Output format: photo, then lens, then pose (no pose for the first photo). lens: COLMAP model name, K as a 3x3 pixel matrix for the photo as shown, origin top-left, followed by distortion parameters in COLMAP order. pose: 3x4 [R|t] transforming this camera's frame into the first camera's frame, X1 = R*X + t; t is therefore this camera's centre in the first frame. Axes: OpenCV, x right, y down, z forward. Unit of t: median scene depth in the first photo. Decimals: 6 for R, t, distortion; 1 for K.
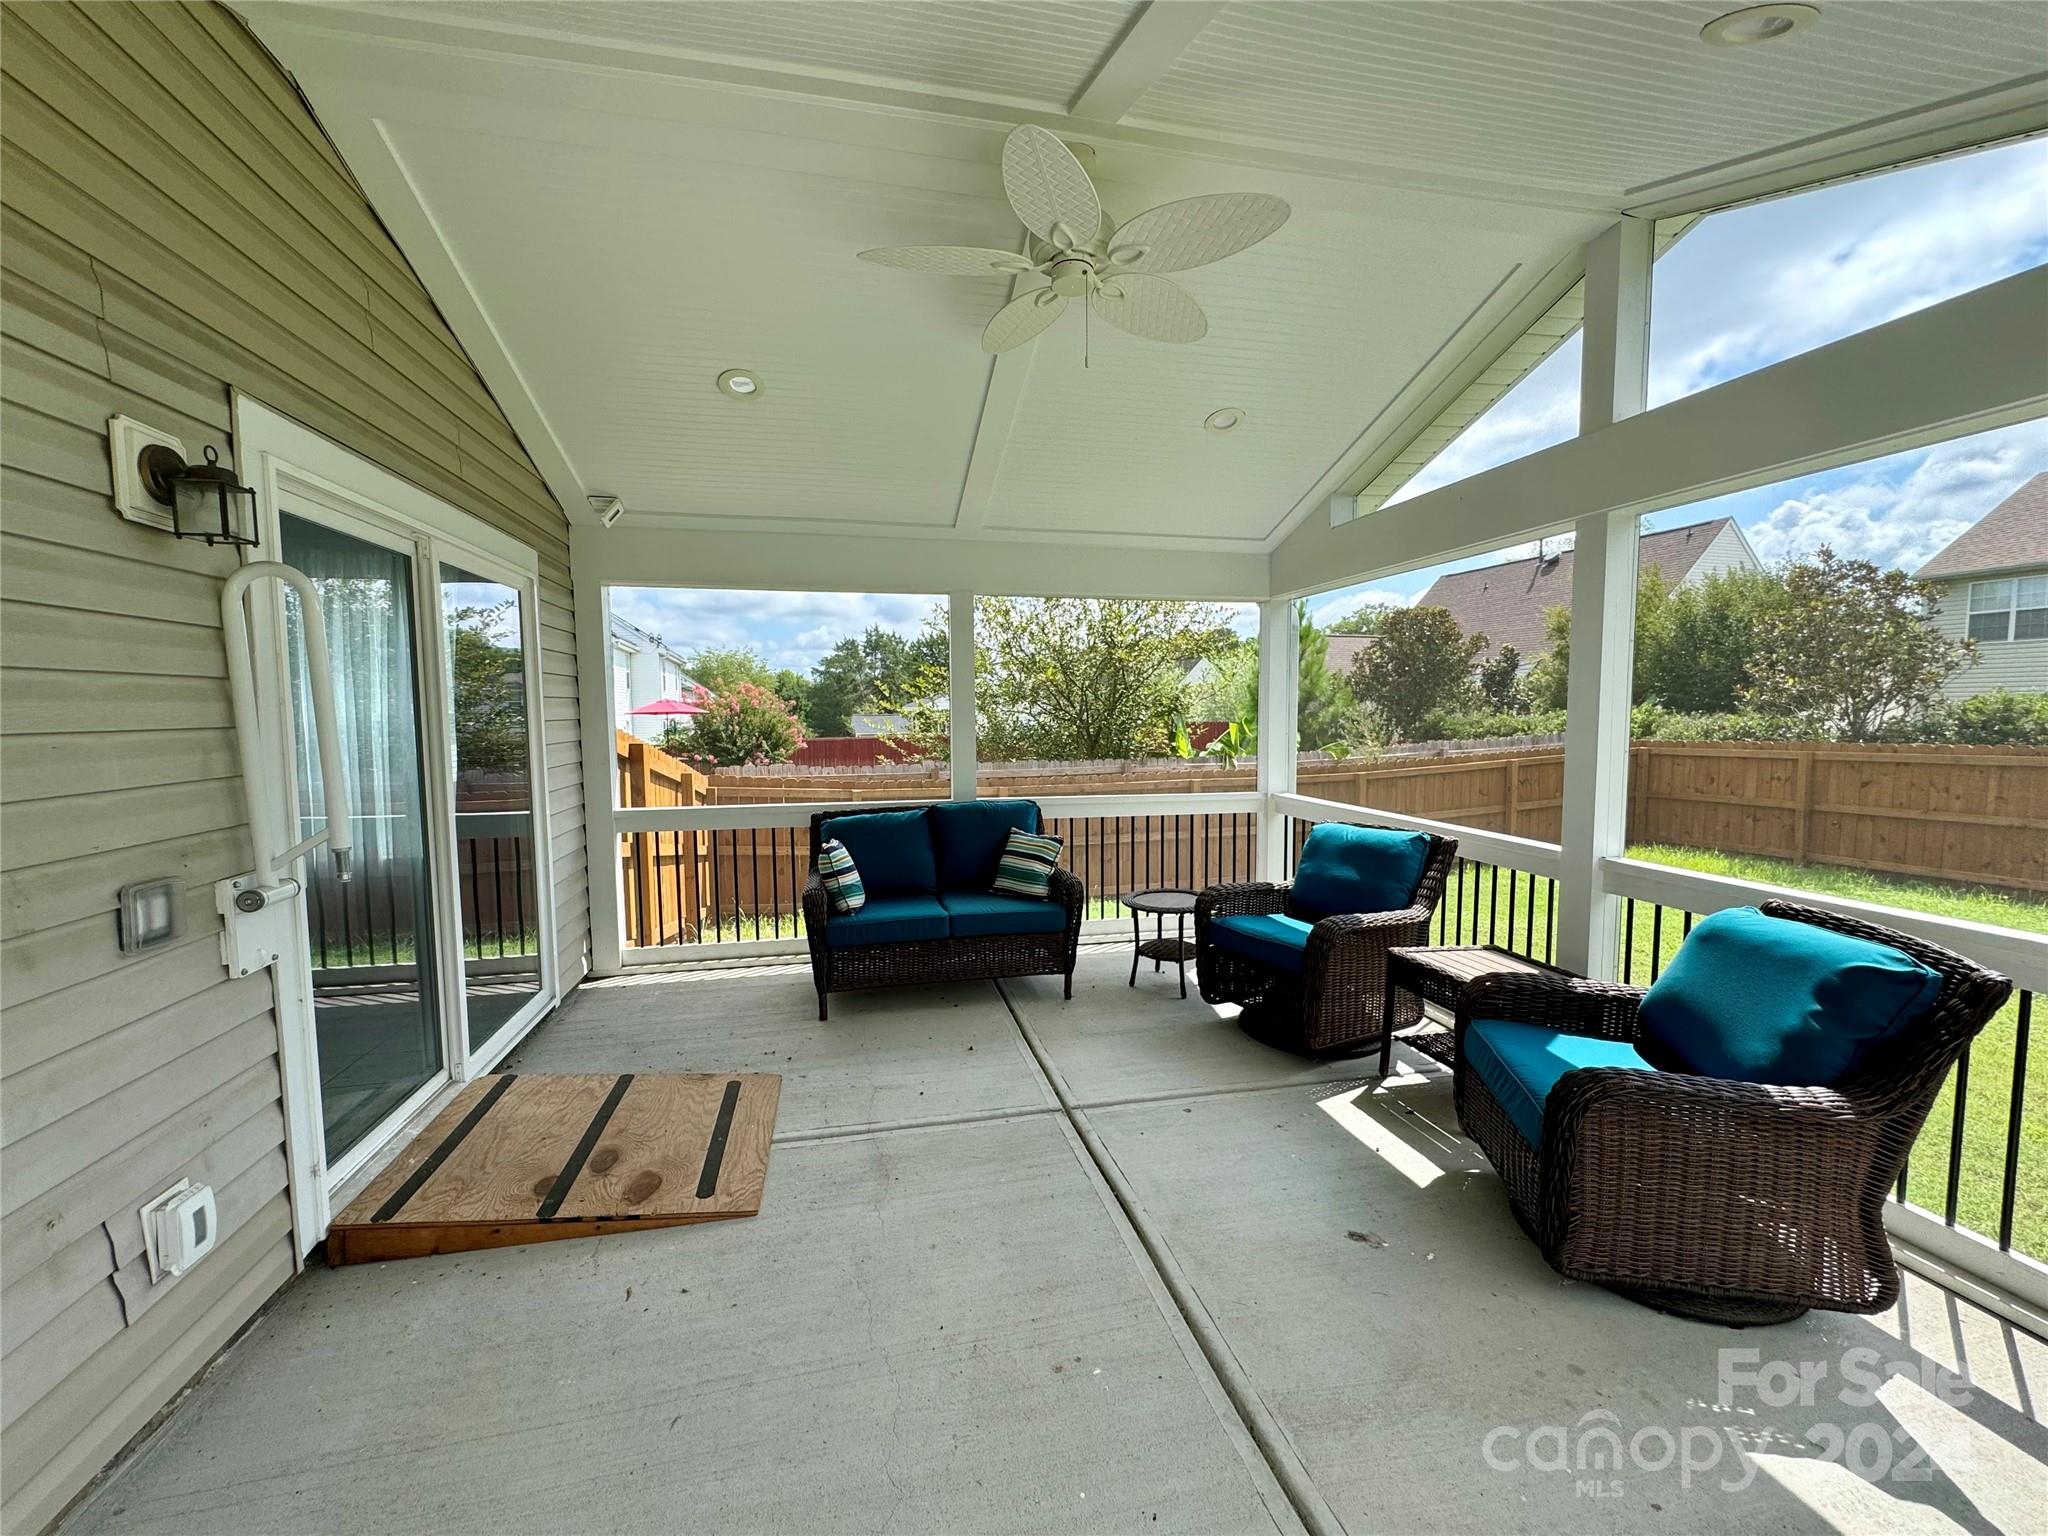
lens RADIAL K [[820.7, 0, 1019.9], [0, 820.7, 773.5], [0, 0, 1]] dist [-0.002204, 0.000286]
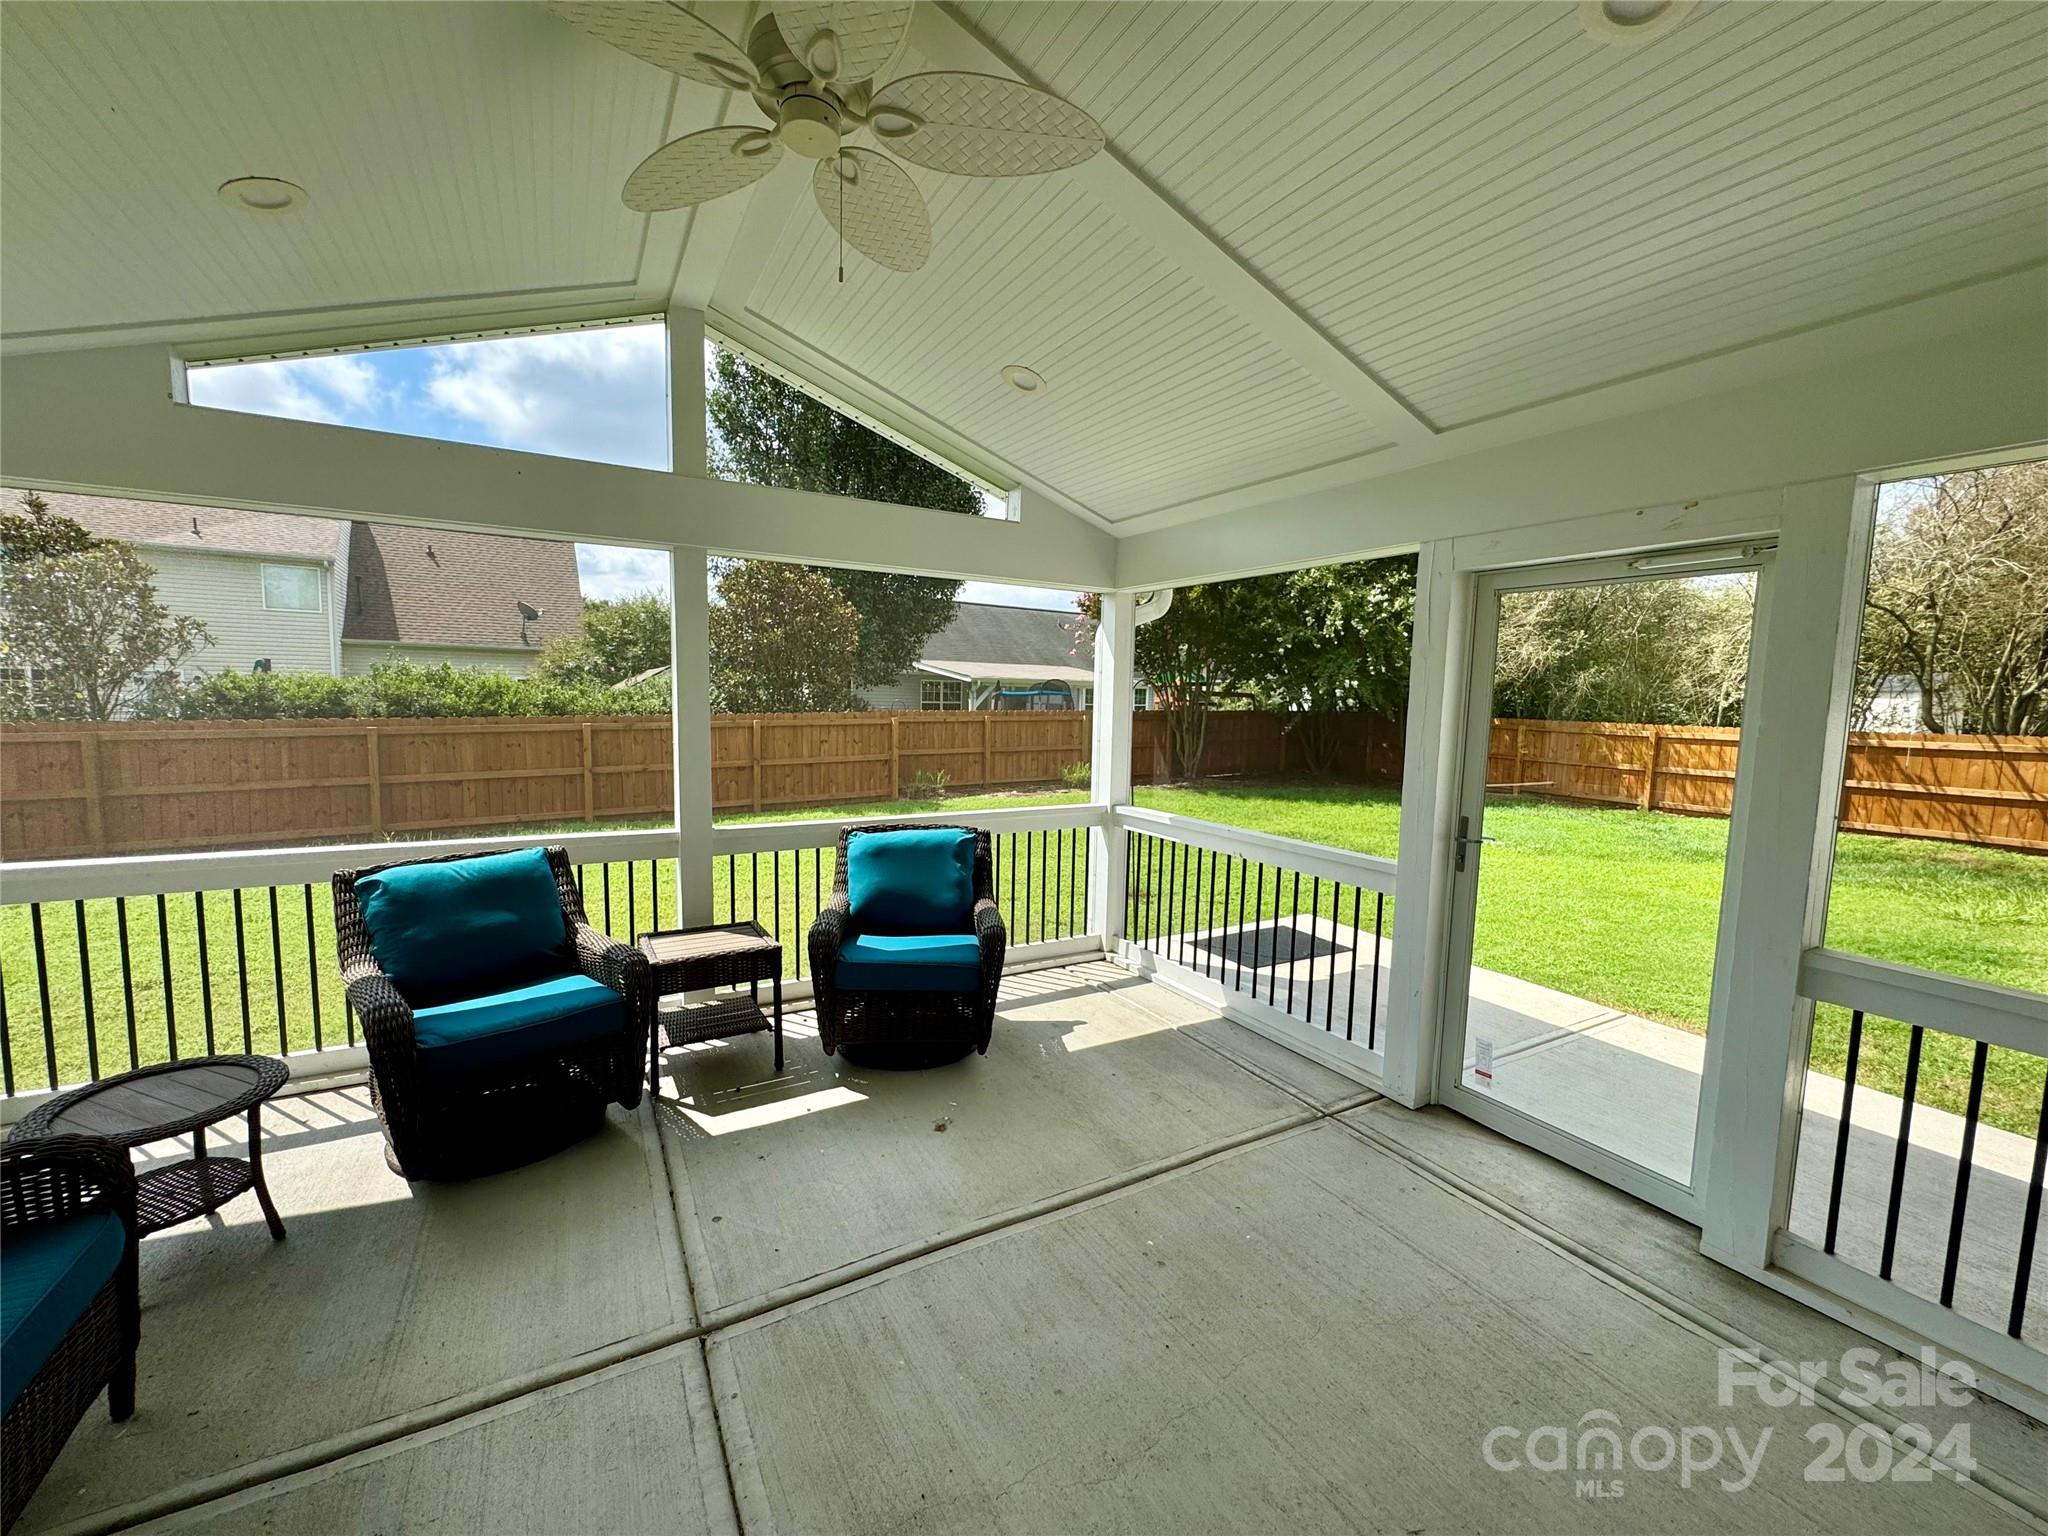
lens RADIAL K [[820.7, 0, 1025.0], [0, 820.7, 771.2], [0, 0, 1]] dist [-0.002204, 0.000286]
pose [[-0.300147, -0.092137, 0.949433, -0.235862], [0.051684, 0.992291, 0.112636, -0.038870], [-0.952492, 0.082878, -0.293072, 0.352682]]
